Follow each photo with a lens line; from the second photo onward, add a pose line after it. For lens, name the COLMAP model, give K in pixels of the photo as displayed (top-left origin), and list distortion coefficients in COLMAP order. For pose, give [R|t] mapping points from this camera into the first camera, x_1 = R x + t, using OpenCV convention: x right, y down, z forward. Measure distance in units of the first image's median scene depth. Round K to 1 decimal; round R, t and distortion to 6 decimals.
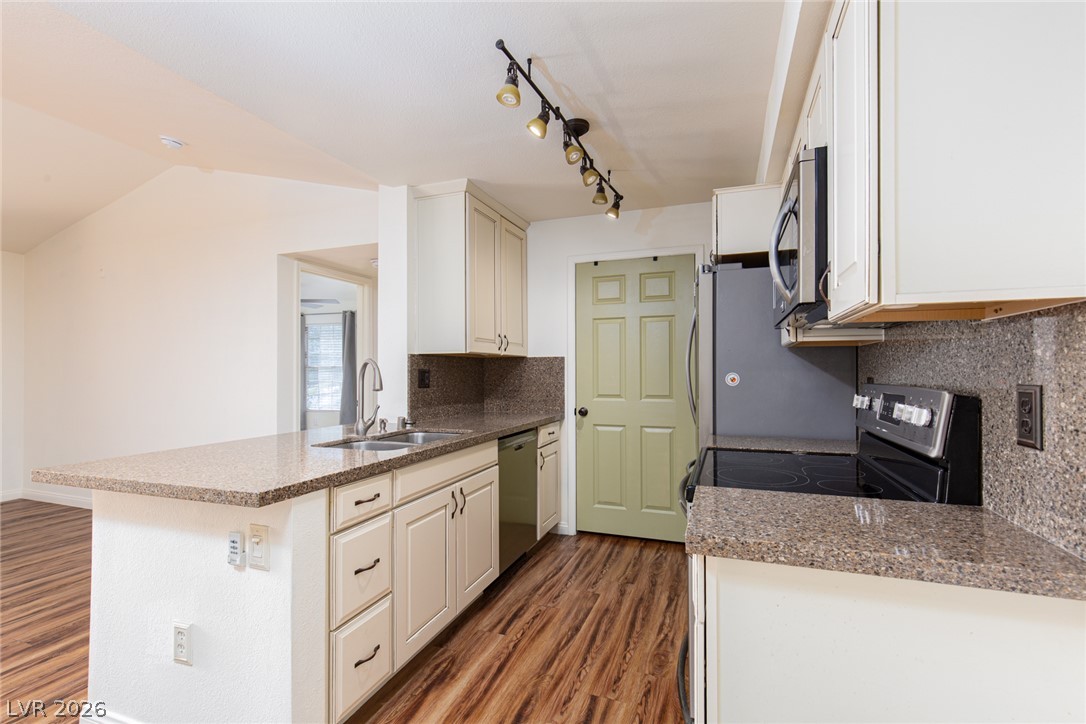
lens RADIAL K [[487.3, 0, 547.4], [0, 487.3, 369.1], [0, 0, 1]] dist [0.008034, -0.000856]
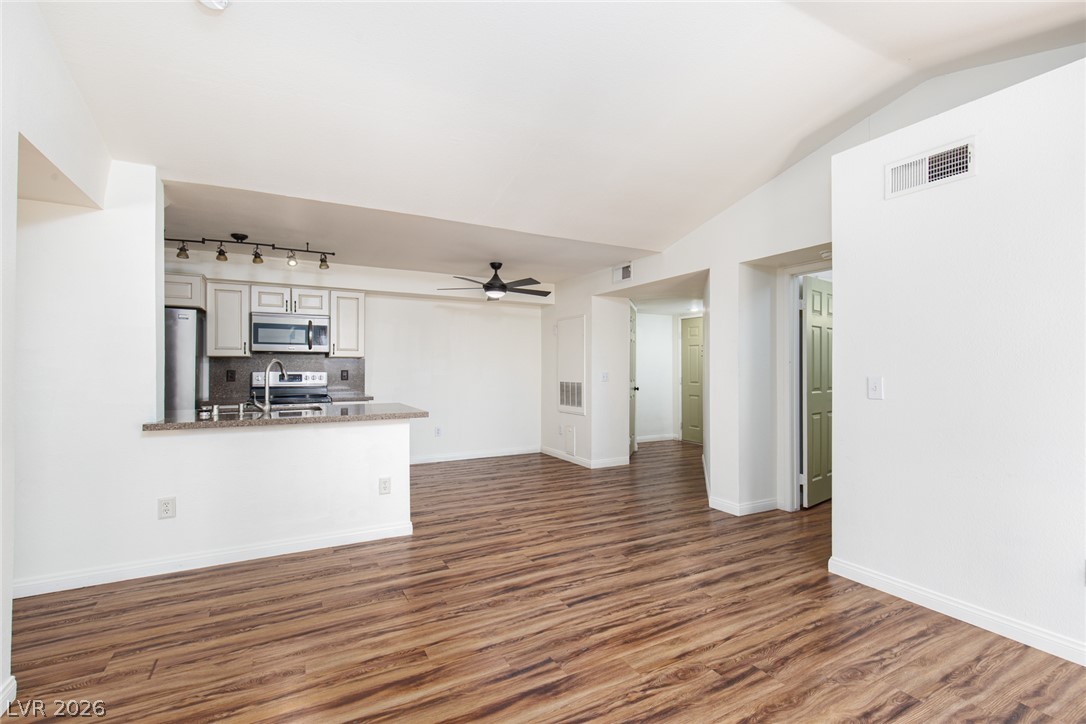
lens RADIAL K [[492.3, 0, 544.0], [0, 492.3, 366.0], [0, 0, 1]] dist [0.008581, -0.000582]
pose [[-0.750485, 0.004610, 0.660871, -1.462954], [-0.001087, 0.999966, -0.008209, 0.008852], [-0.660886, -0.006879, -0.750454, 1.168832]]
